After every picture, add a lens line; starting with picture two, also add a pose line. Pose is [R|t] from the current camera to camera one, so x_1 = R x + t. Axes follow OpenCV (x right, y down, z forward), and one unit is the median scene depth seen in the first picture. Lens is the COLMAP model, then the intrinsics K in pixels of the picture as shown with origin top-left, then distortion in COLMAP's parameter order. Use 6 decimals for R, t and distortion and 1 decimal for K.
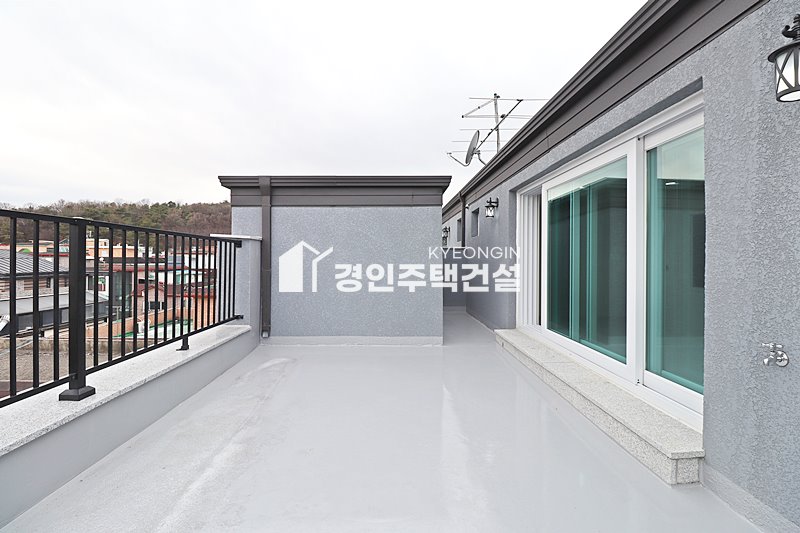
lens RADIAL K [[371.2, 0, 400.8], [0, 371.2, 258.3], [0, 0, 1]] dist [-0.001754, -0.010342]
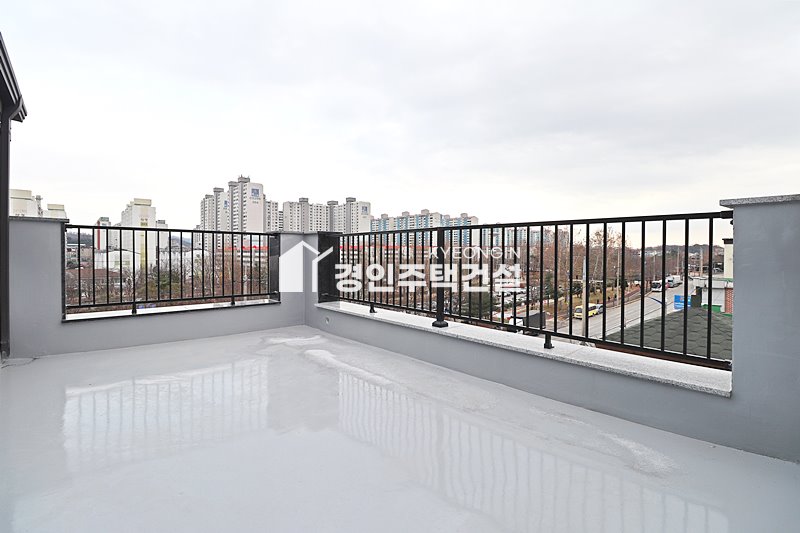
lens RADIAL K [[371.2, 0, 401.6], [0, 371.2, 261.4], [0, 0, 1]] dist [-0.001754, -0.010342]
pose [[-0.755979, 0.009248, -0.654531, 0.391284], [-0.005036, 0.999788, 0.019943, 0.018093], [0.654577, 0.018372, -0.755772, 1.932574]]
